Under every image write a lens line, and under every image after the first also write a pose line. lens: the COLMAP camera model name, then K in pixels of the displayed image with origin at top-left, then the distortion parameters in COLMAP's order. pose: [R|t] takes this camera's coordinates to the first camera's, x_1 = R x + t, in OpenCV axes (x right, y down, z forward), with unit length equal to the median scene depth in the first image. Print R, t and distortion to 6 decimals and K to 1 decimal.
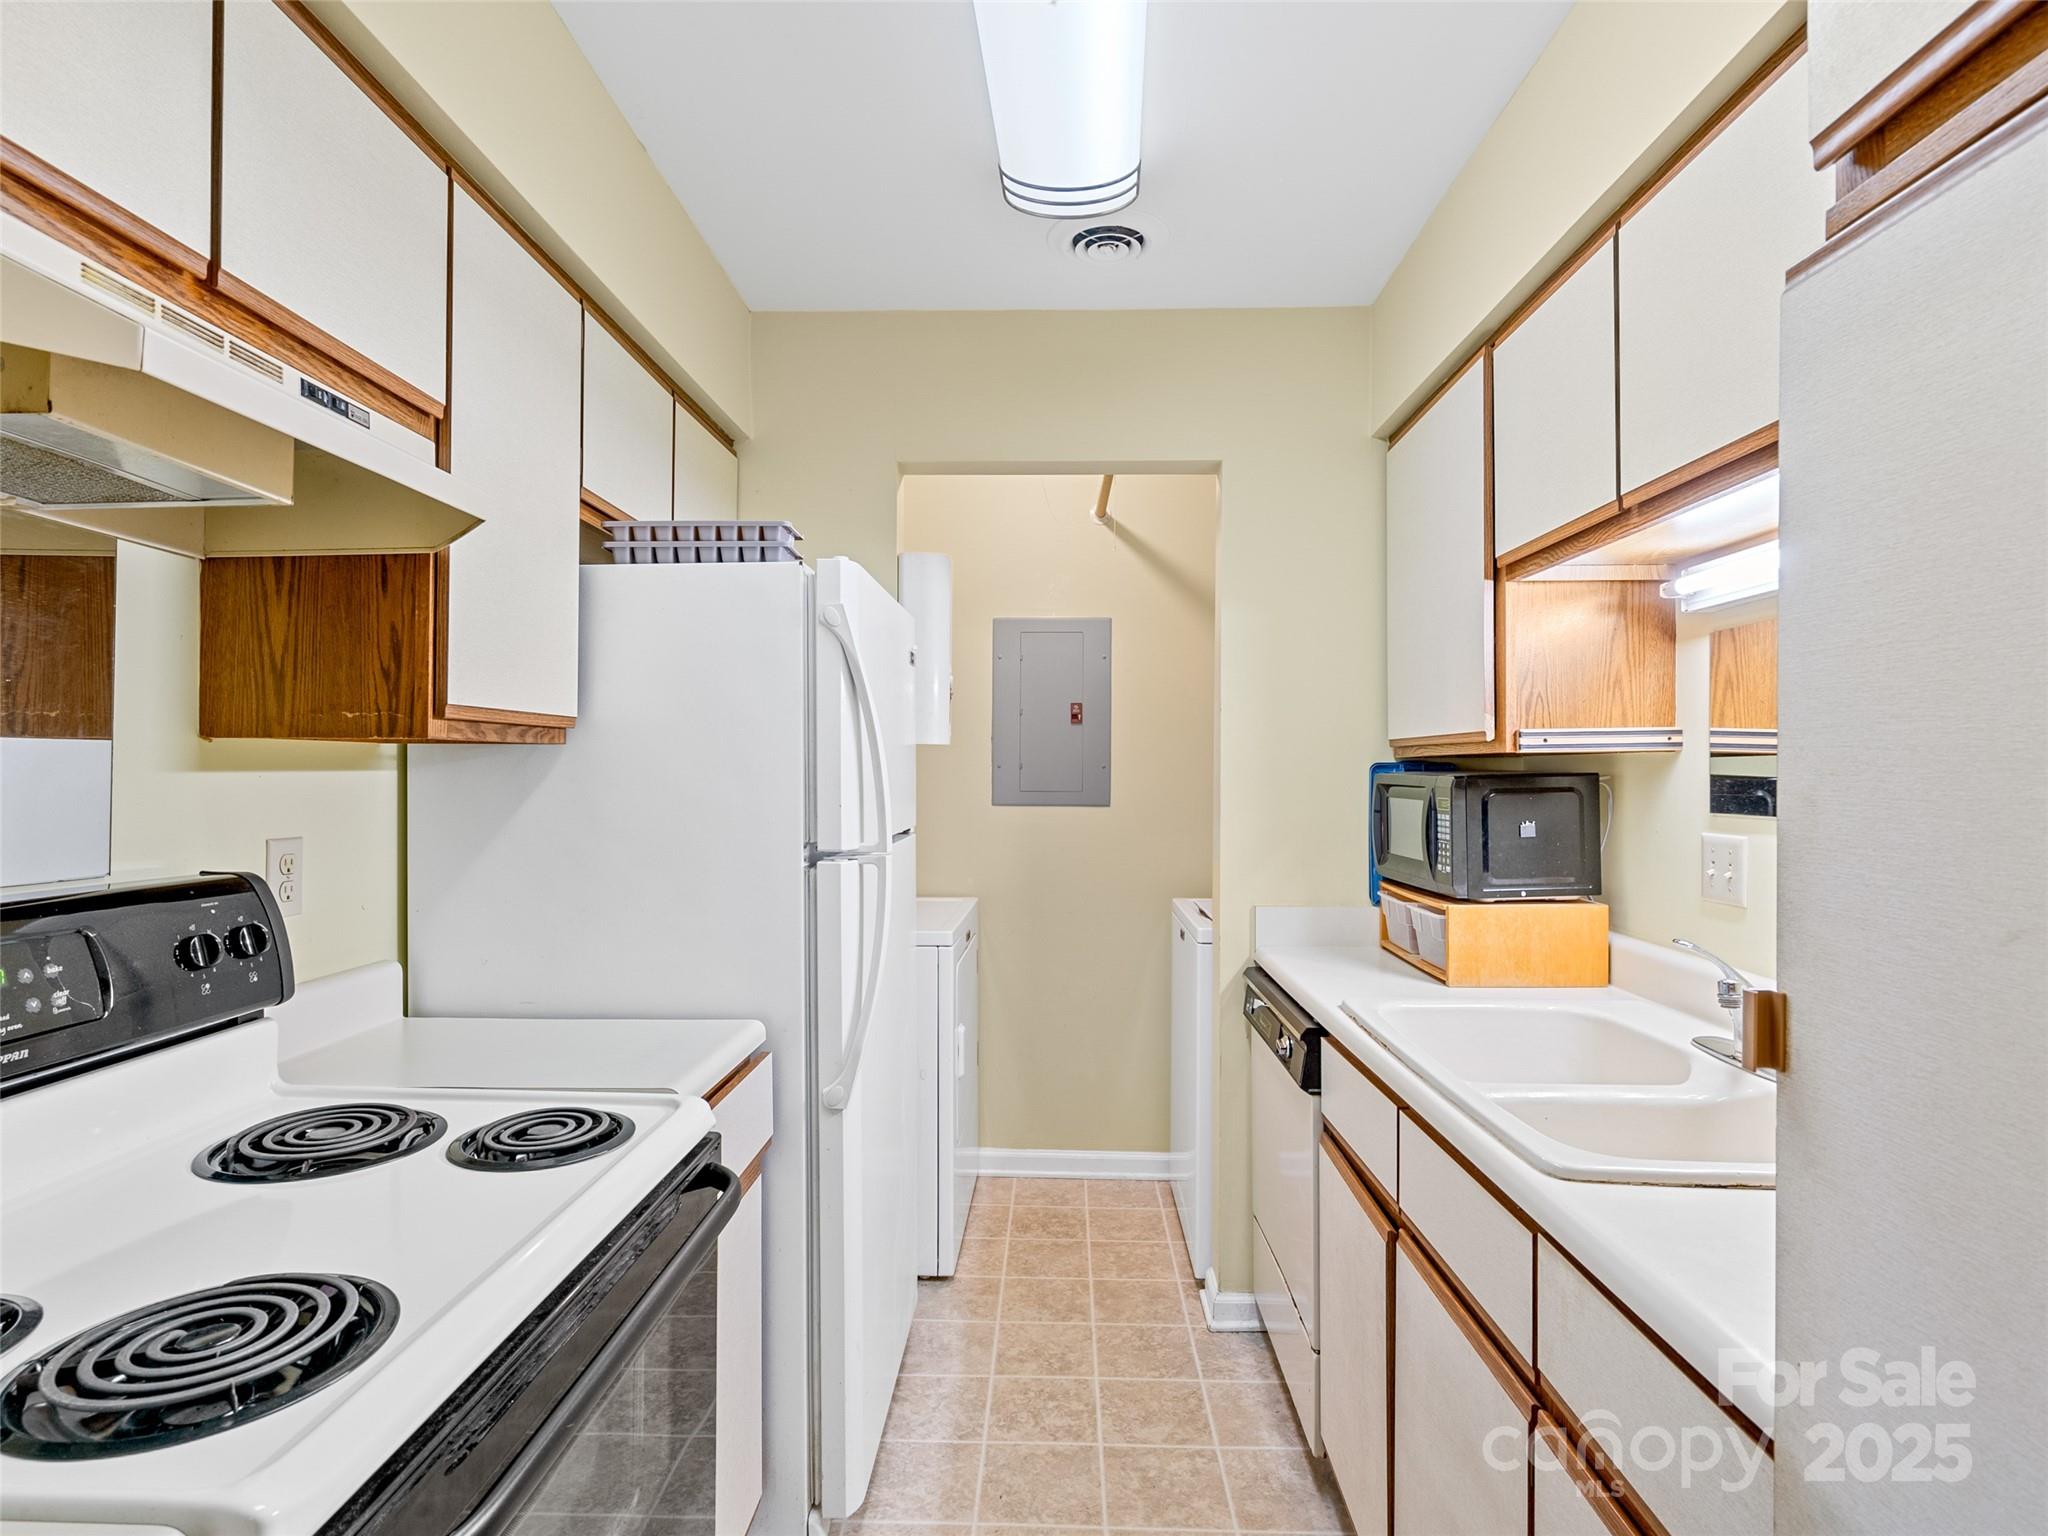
lens RADIAL K [[1056.4, 0, 1024.8], [0, 1056.4, 761.6], [0, 0, 1]] dist [-0.005166, 0.002307]
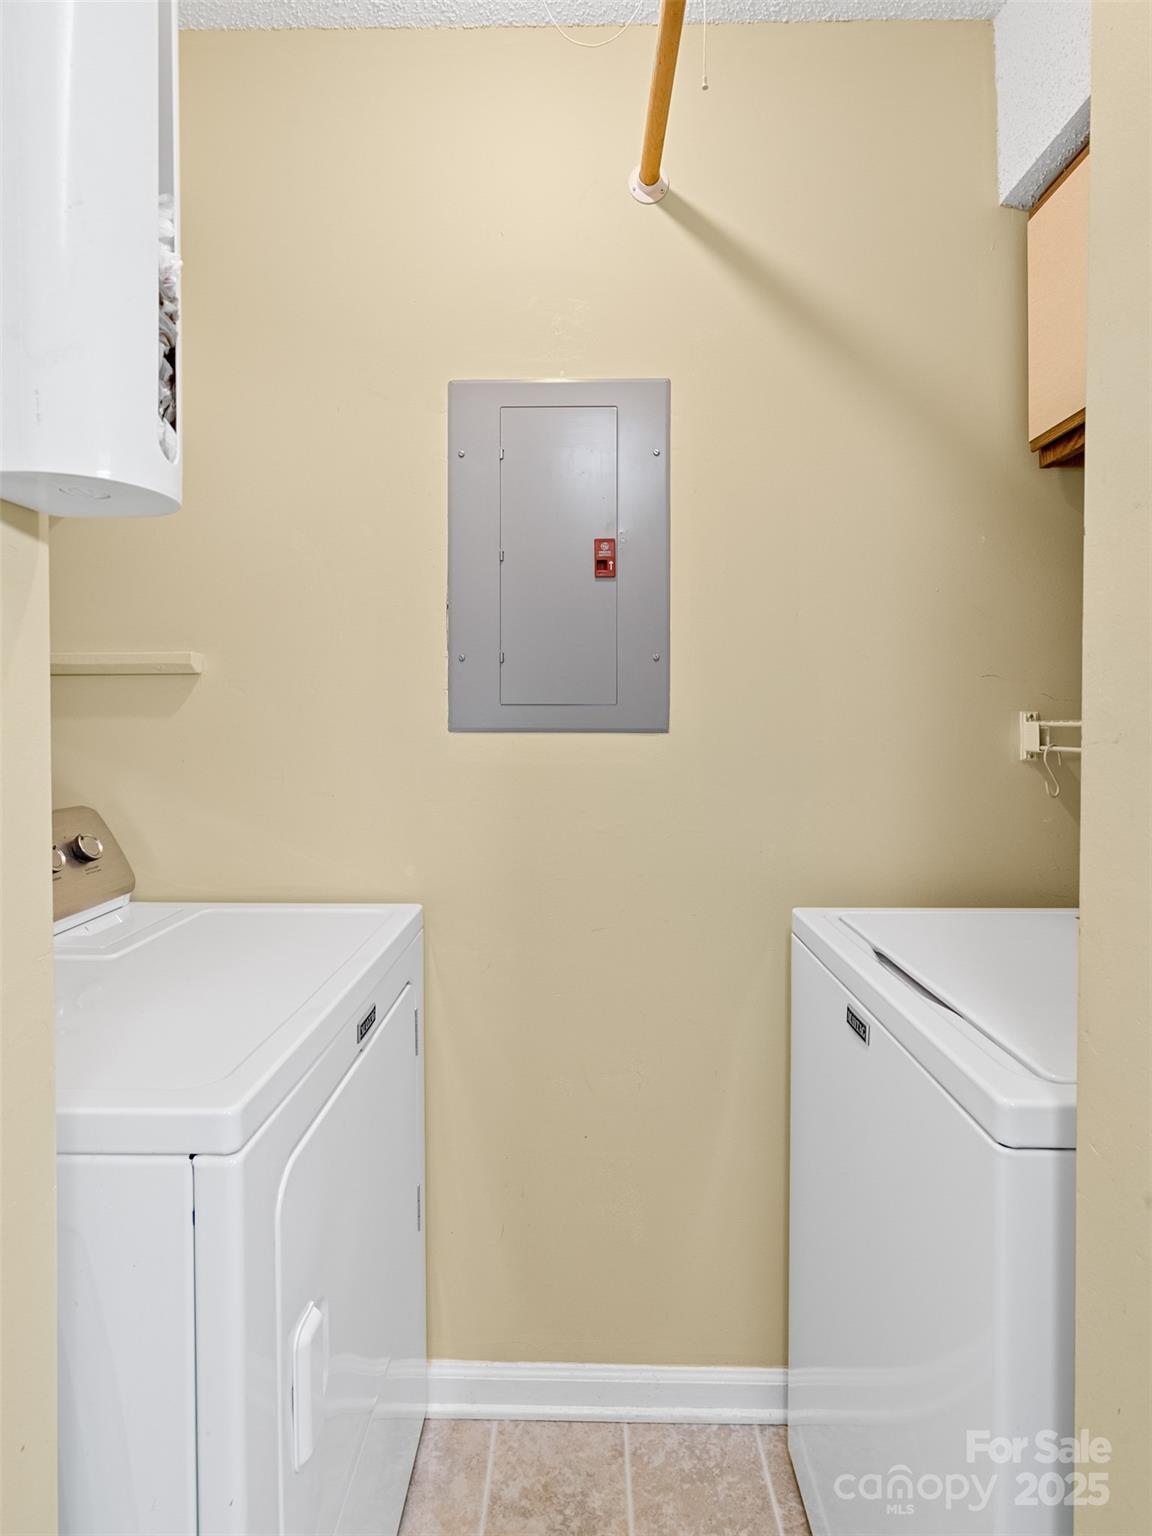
lens RADIAL K [[786.1, 0, 571.8], [0, 786.1, 770.8], [0, 0, 1]] dist [-0.002274, 0.000874]
pose [[0.999790, -0.007284, 0.019169, 0.024031], [0.005700, 0.996664, 0.081418, 0.029374], [-0.019698, -0.081291, 0.996496, 0.605293]]
